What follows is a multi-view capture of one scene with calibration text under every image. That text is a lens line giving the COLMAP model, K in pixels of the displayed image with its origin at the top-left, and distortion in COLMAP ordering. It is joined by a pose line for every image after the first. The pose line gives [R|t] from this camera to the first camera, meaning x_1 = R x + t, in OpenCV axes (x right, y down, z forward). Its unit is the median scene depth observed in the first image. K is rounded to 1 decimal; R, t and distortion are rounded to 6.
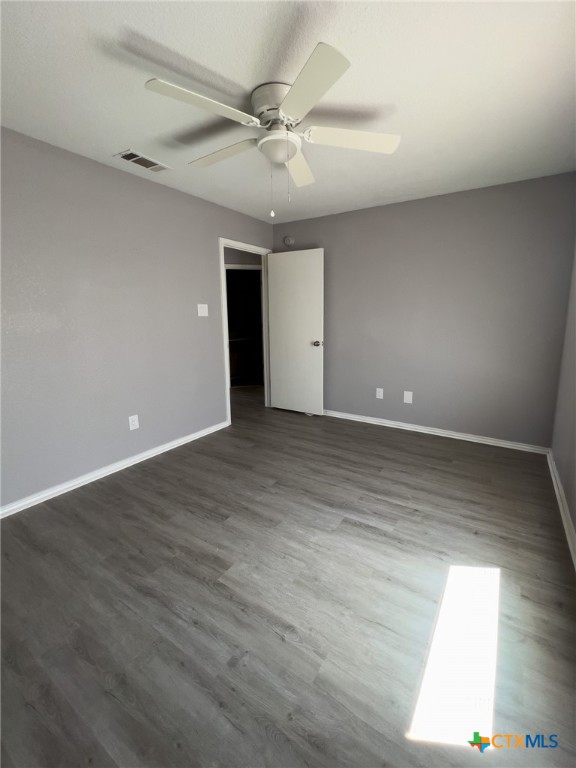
lens RADIAL K [[340.4, 0, 290.6], [0, 340.4, 379.6], [0, 0, 1]] dist [-0.001032, -0.000100]
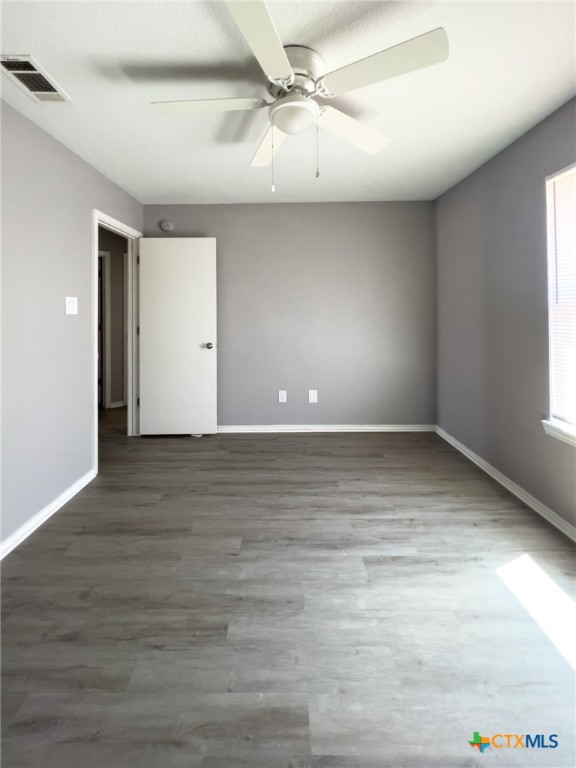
lens RADIAL K [[359.5, 0, 280.2], [0, 359.5, 313.6], [0, 0, 1]] dist [0.000261, 0.000266]
pose [[0.841452, -0.008322, 0.540267, -0.405473], [0.110314, 0.981467, -0.156693, -0.041857], [-0.528951, 0.191449, 0.826776, 0.259800]]
